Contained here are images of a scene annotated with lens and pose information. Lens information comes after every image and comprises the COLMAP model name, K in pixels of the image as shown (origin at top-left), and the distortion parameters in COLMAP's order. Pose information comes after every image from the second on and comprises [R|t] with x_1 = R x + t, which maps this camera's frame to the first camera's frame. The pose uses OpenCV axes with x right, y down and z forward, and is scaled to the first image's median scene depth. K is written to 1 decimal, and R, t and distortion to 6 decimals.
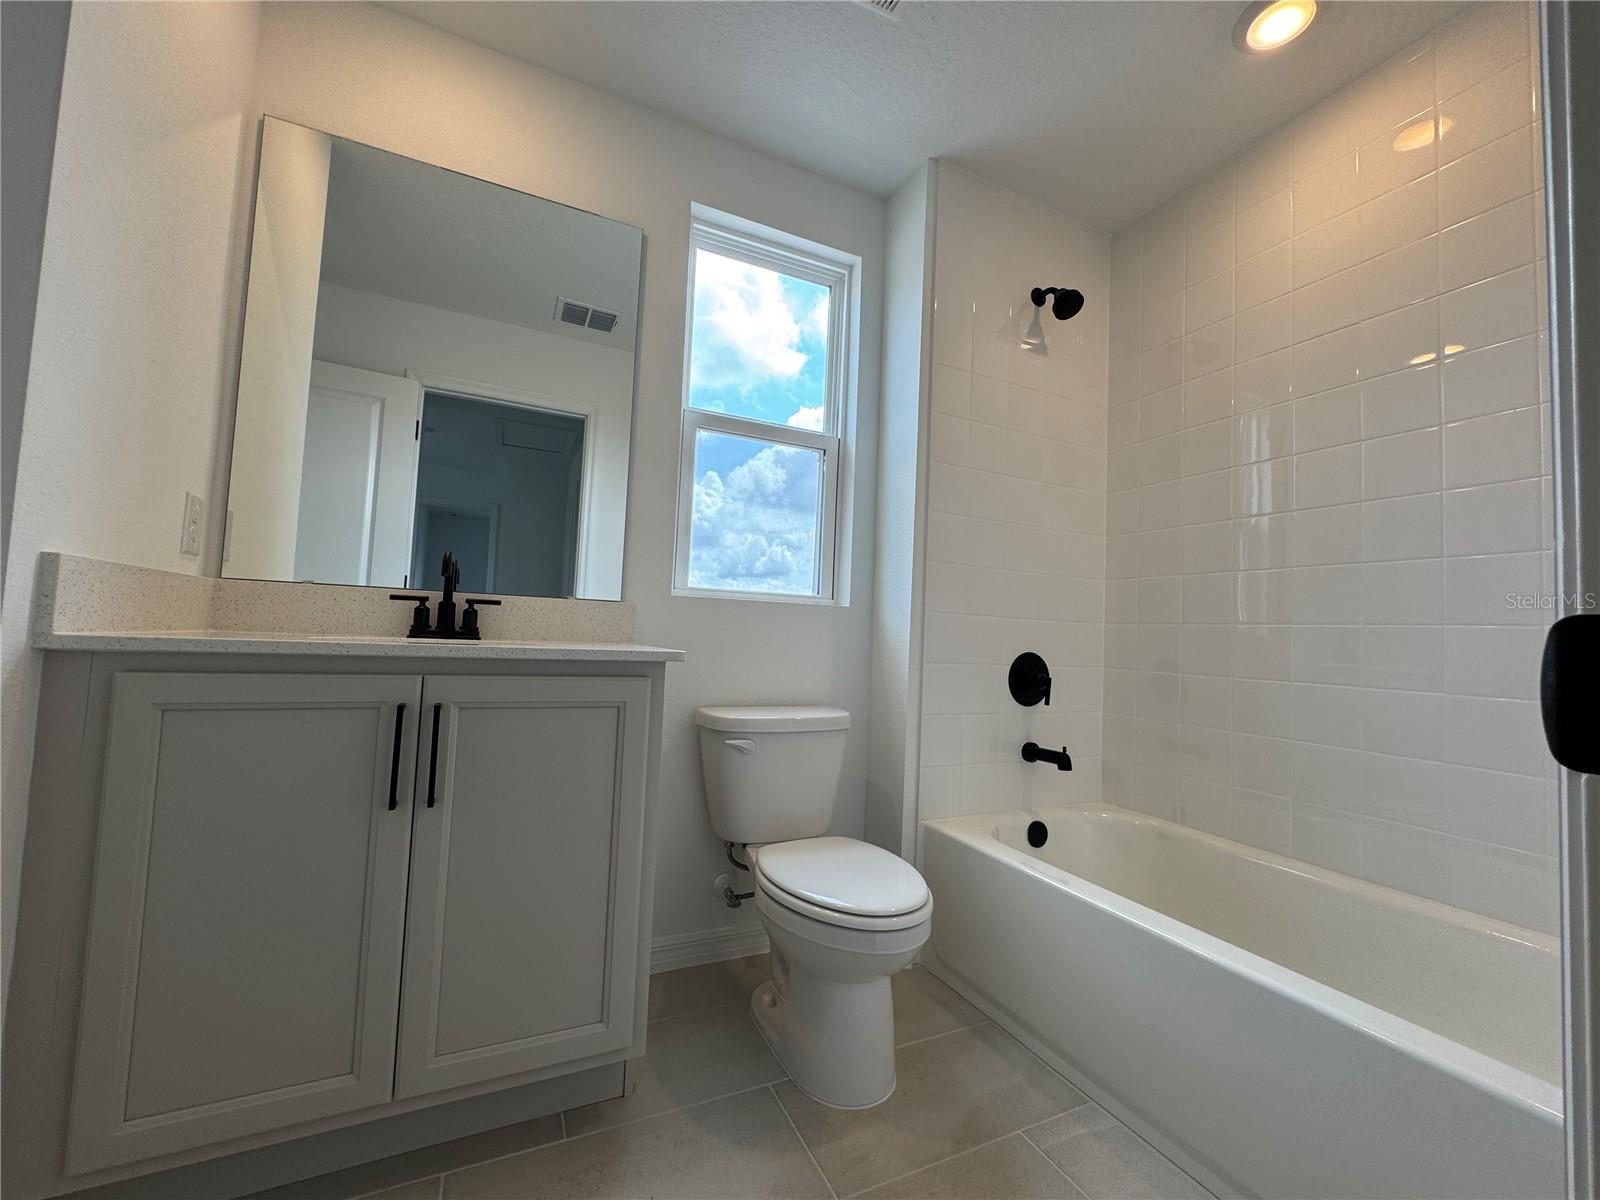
lens RADIAL K [[643.9, 0, 798.5], [0, 643.9, 594.2], [0, 0, 1]] dist [-0.001021, 0.000465]
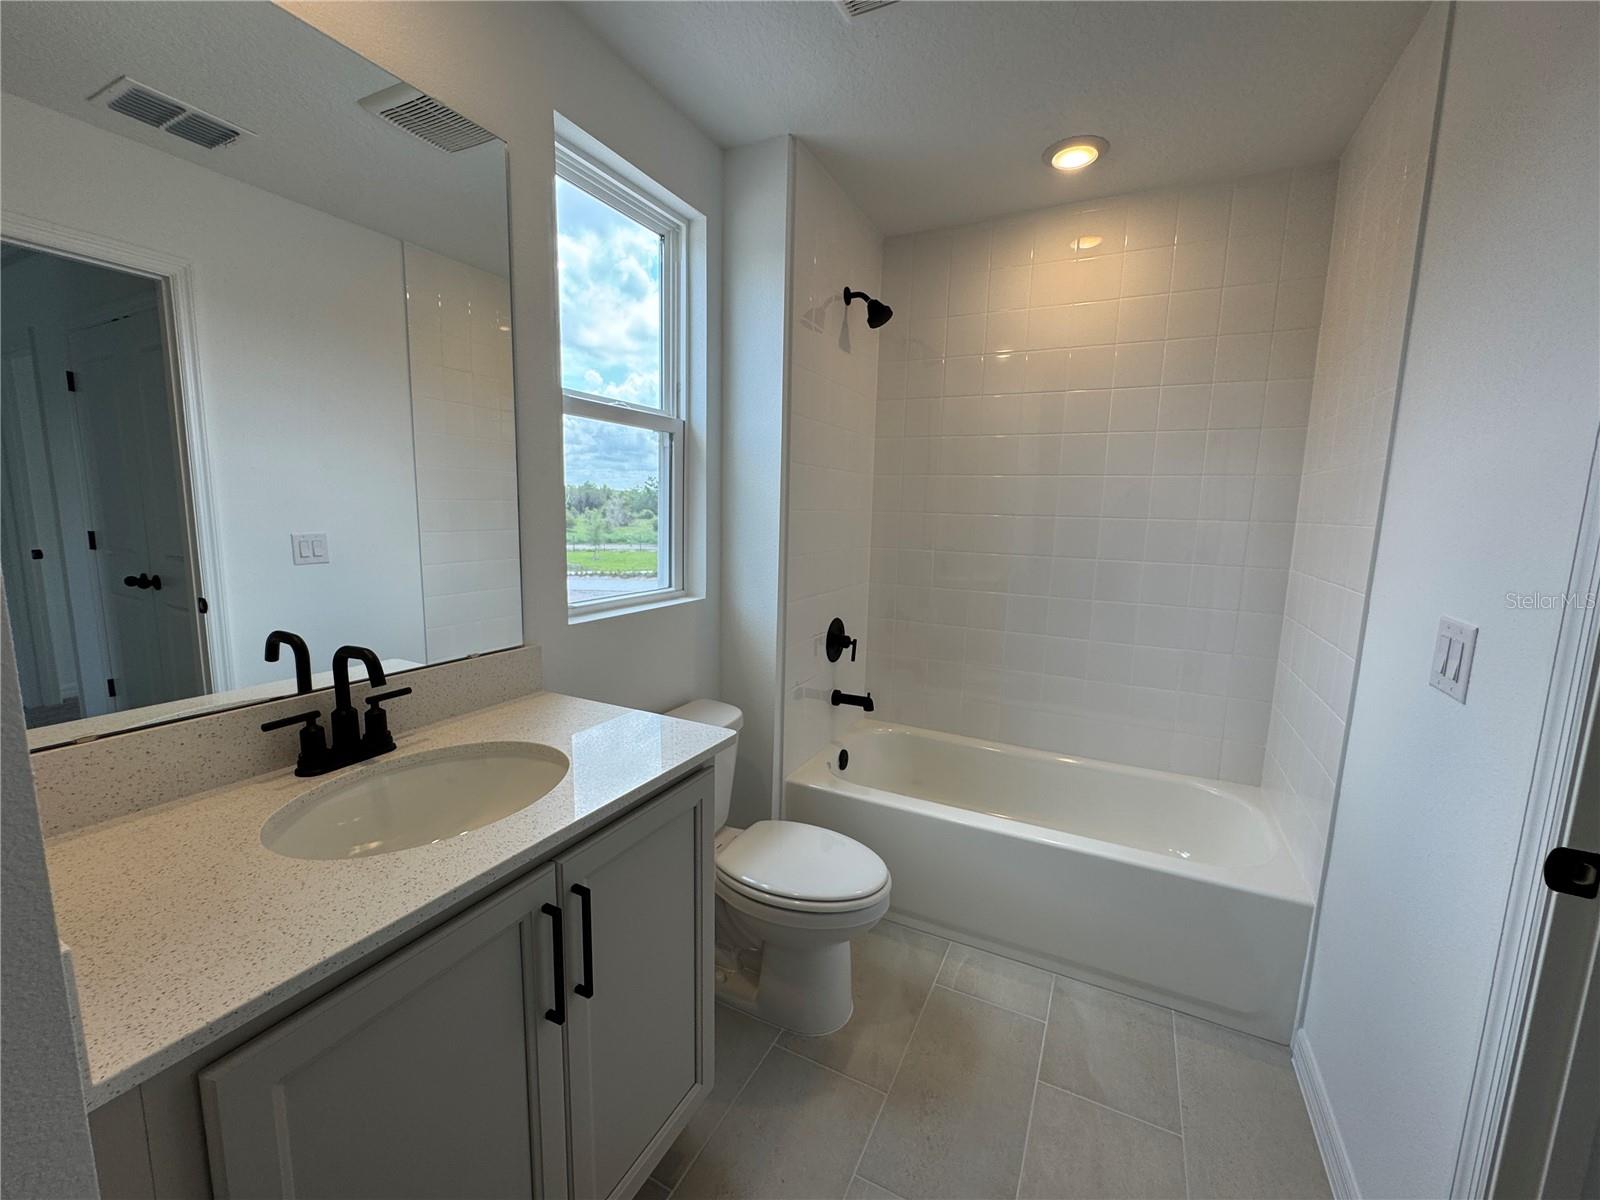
lens RADIAL K [[643.9, 0, 801.4], [0, 643.9, 595.5], [0, 0, 1]] dist [-0.001021, 0.000465]
pose [[0.789691, -0.105956, 0.604286, -0.433159], [-0.029201, 0.977366, 0.209532, -0.210510], [-0.612809, -0.183111, 0.768723, 0.131644]]
